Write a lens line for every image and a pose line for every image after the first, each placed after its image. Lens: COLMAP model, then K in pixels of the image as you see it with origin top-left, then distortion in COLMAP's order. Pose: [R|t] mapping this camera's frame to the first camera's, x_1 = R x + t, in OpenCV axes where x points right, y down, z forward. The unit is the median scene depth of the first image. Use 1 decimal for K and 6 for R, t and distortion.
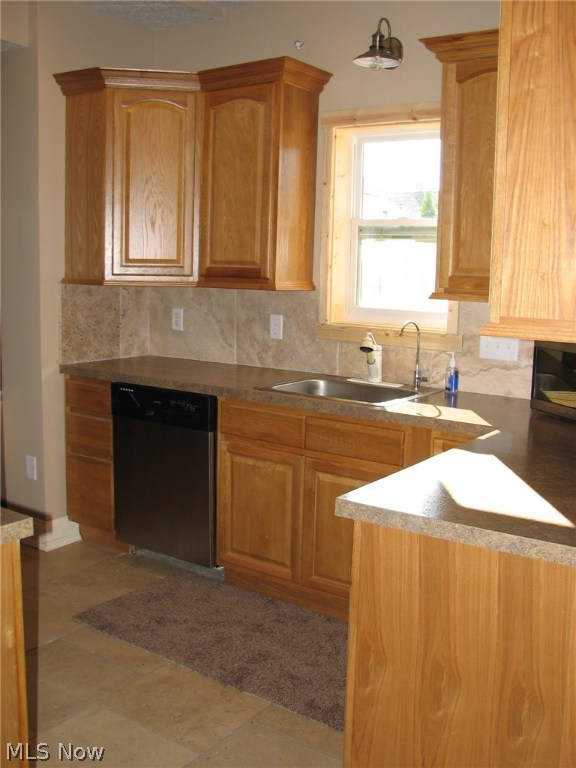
lens RADIAL K [[811.7, 0, 288.0], [0, 811.7, 384.0], [0, 0, 1]] dist [-0.196938, 0.008444]
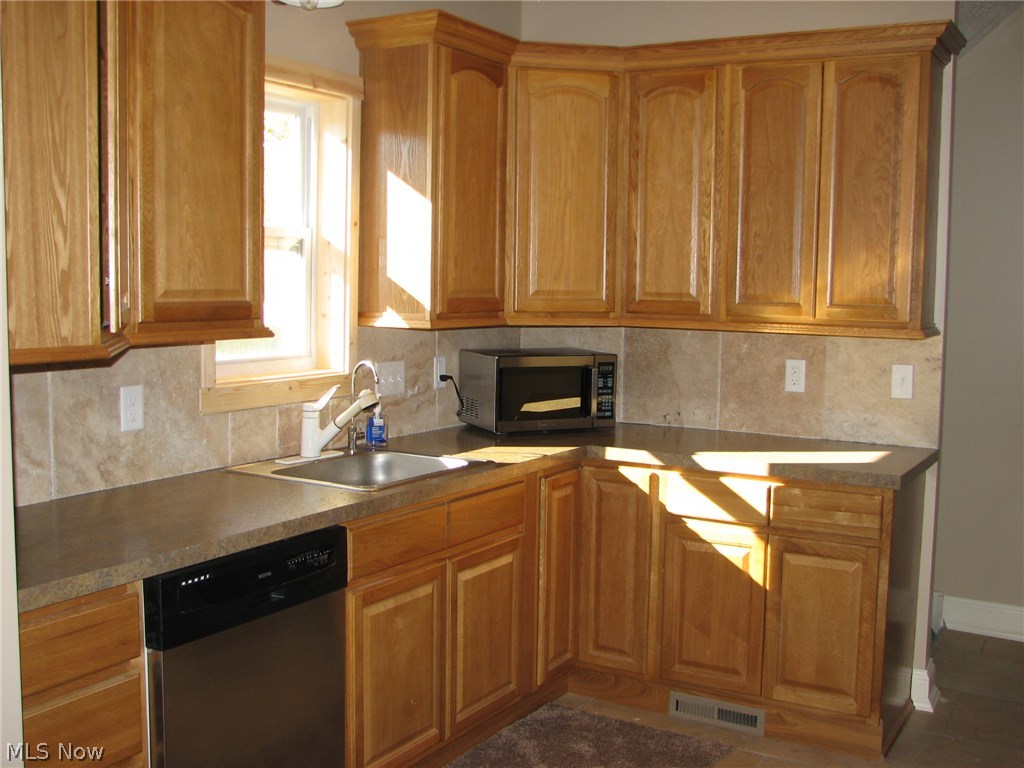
lens RADIAL K [[1082.3, 0, 512.0], [0, 1082.3, 384.0], [0, 0, 1]] dist [-0.196938, 0.008444]
pose [[-0.064289, -0.119841, 0.990709, -0.755055], [0.135615, 0.982504, 0.127649, -0.146684], [-0.988674, 0.142562, -0.046912, 0.801930]]
